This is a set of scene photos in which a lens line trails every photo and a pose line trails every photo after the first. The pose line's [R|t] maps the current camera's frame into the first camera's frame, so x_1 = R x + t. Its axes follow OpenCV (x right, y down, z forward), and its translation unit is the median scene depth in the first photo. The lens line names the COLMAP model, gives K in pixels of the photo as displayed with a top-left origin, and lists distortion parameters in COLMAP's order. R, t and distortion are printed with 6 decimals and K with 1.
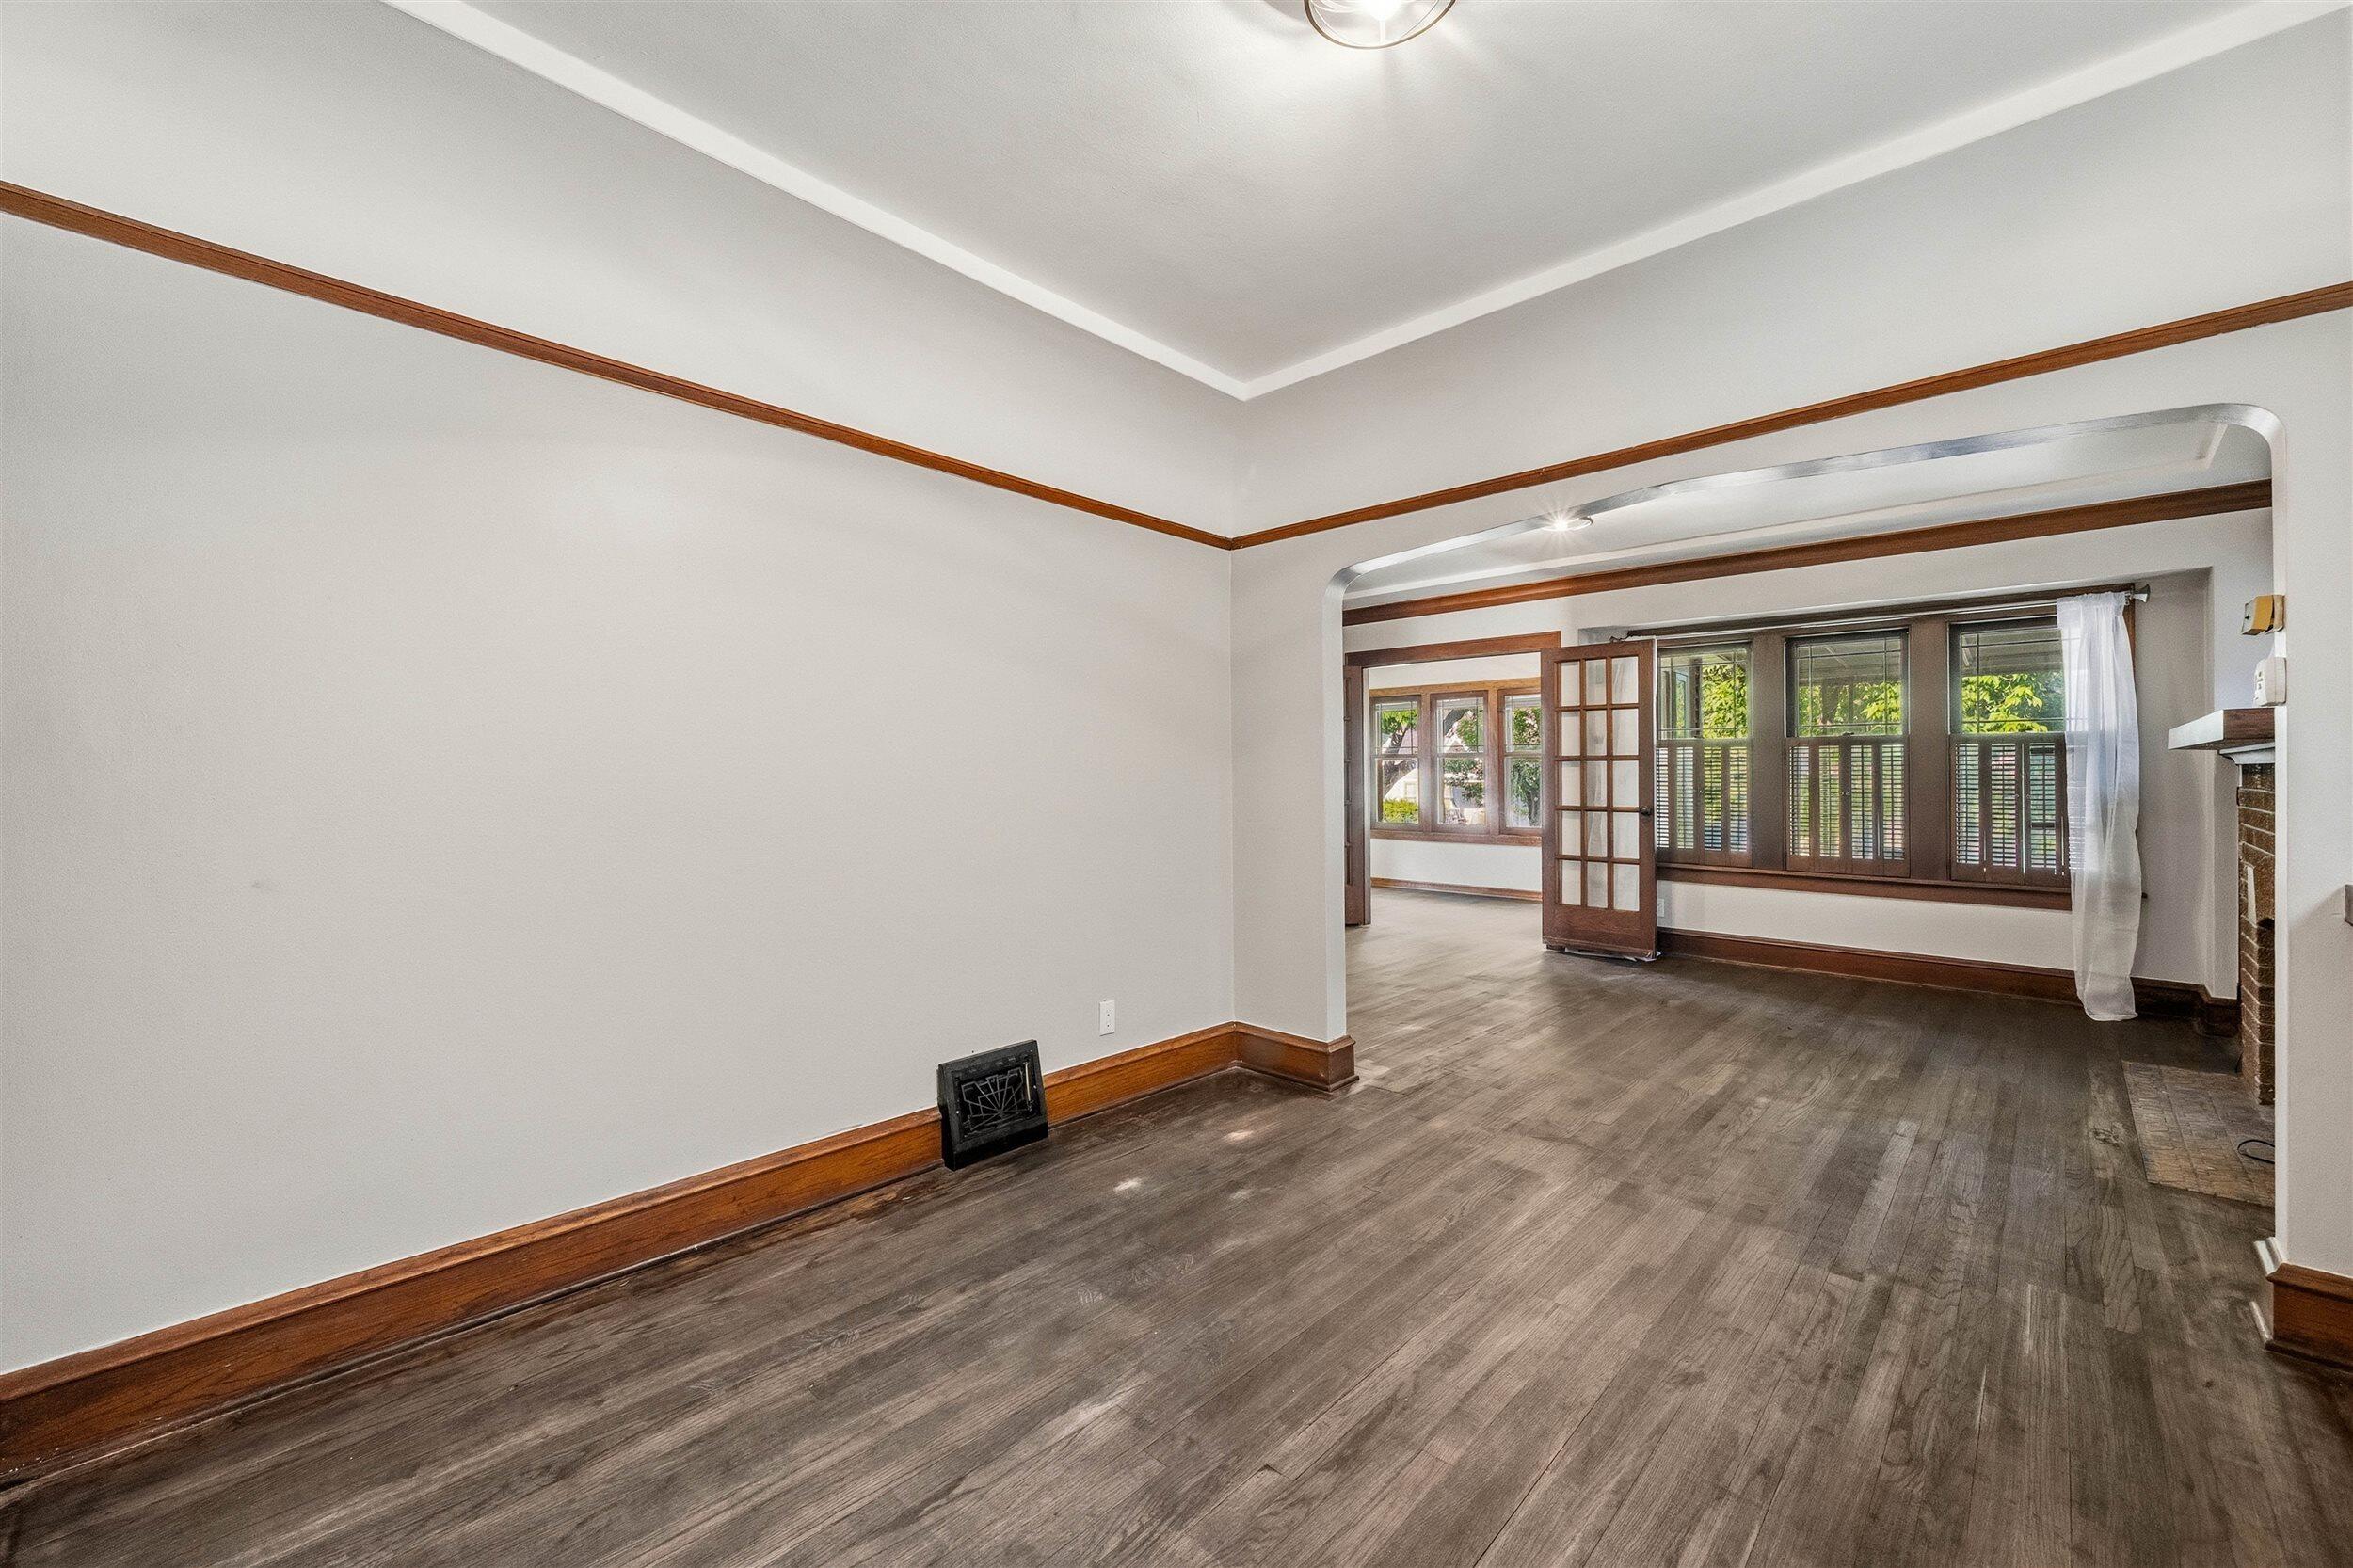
lens RADIAL K [[940.1, 0, 1168.2], [0, 940.1, 777.7], [0, 0, 1]] dist [-0.004032, 0.000184]
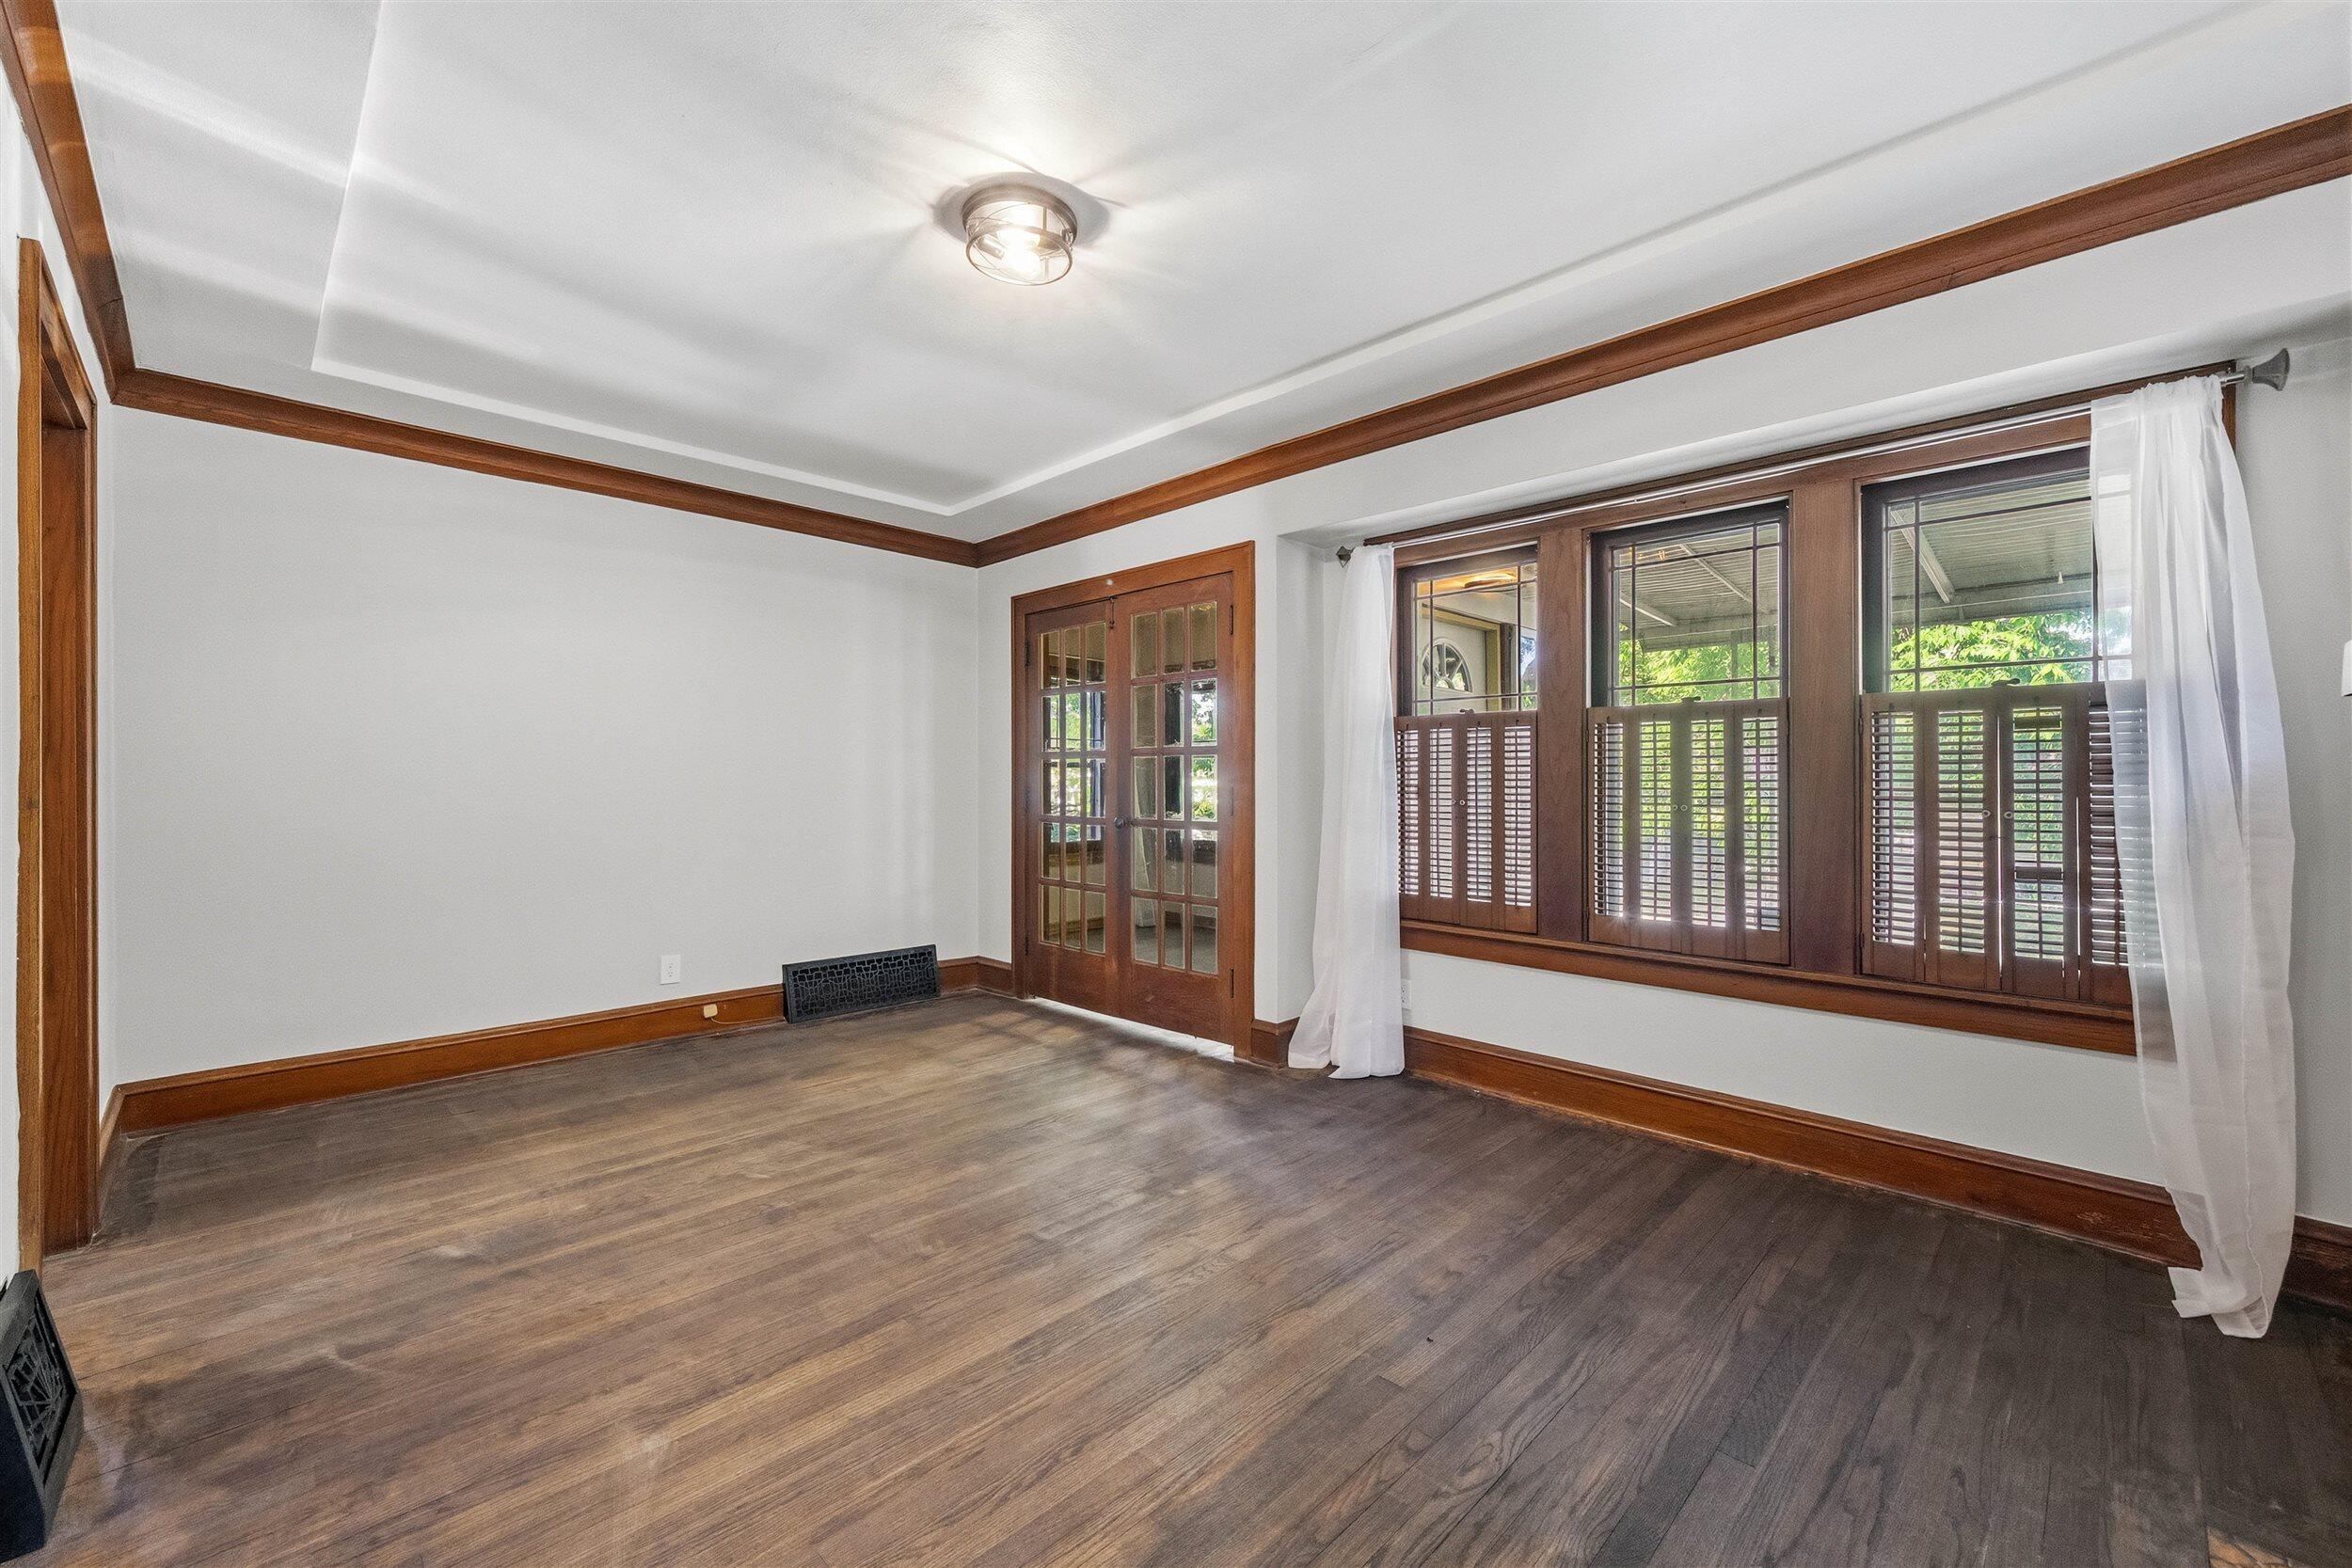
lens RADIAL K [[939.6, 0, 1167.7], [0, 939.6, 777.7], [0, 0, 1]] dist [-0.004032, 0.000184]
pose [[0.999382, 0.000445, -0.035135, 0.494576], [-0.000538, 0.999996, -0.002633, 0.001453], [0.035133, 0.002651, 0.999379, 0.492185]]
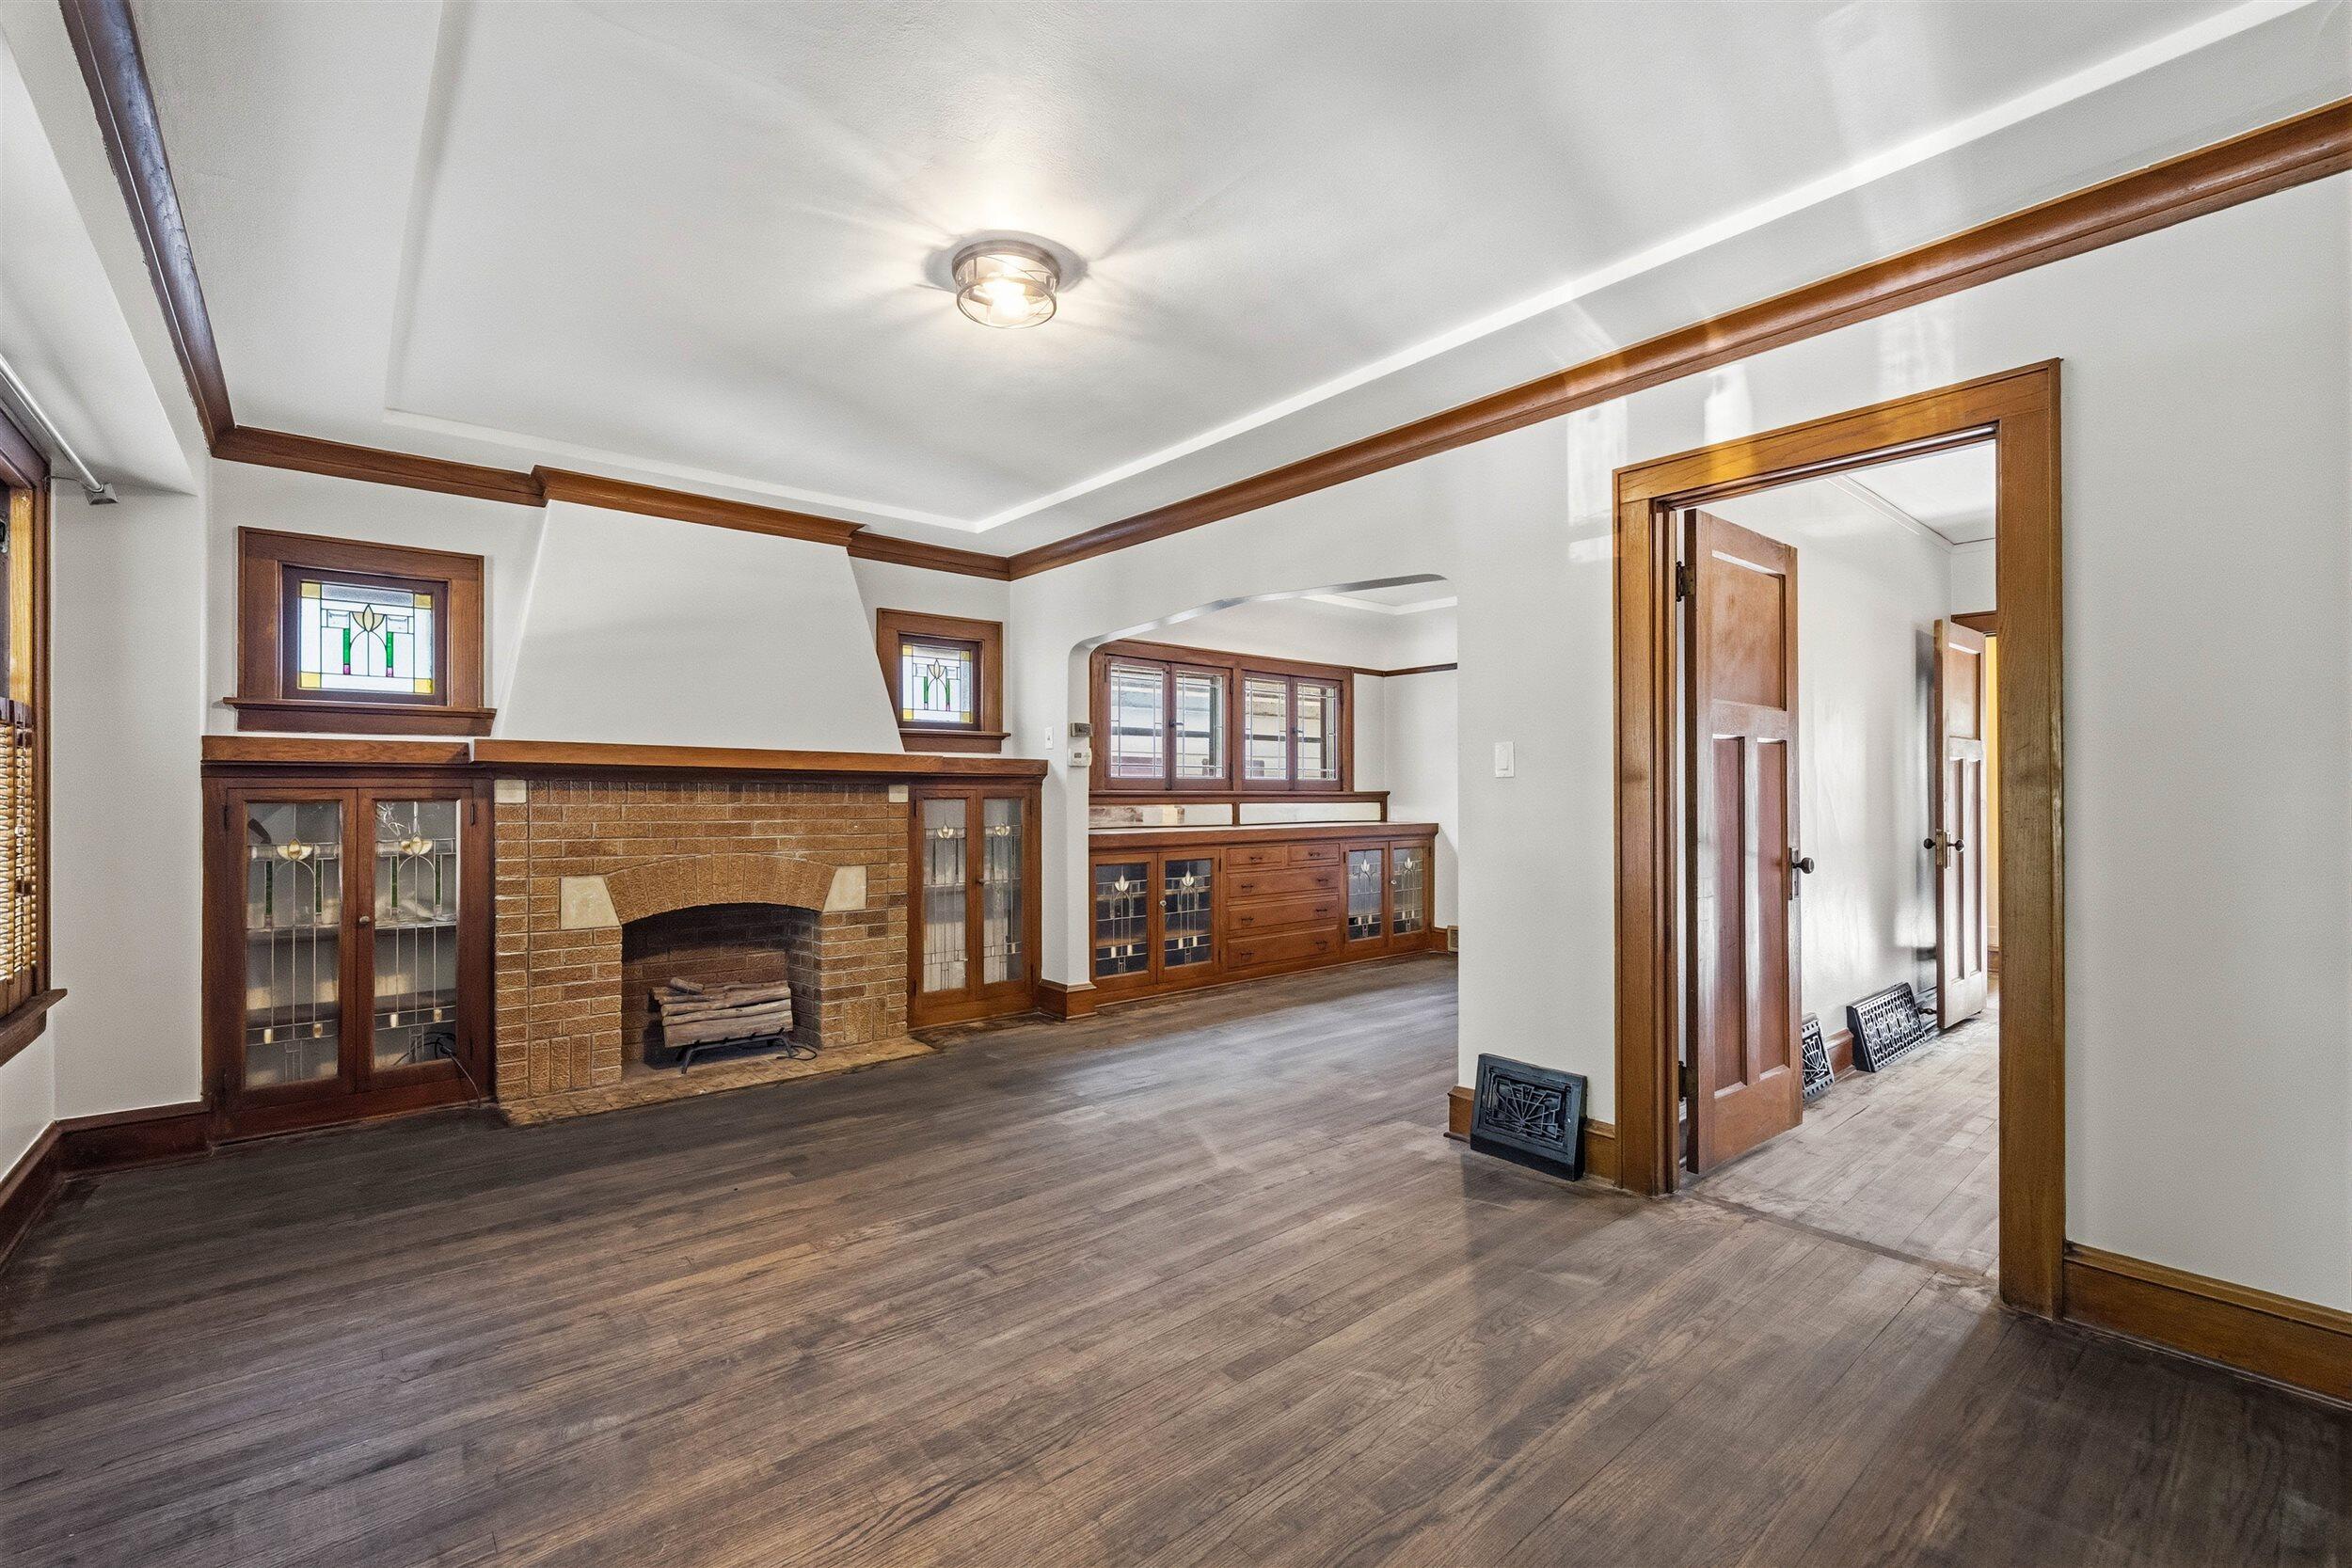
lens RADIAL K [[996.3, 0, 1154.0], [0, 996.3, 774.7], [0, 0, 1]] dist [0.009302, 0.000236]
pose [[-0.991936, 0.002298, 0.126722, 0.263662], [-0.000559, 0.999747, -0.022501, 0.001701], [-0.126741, -0.022390, -0.991683, 1.468628]]
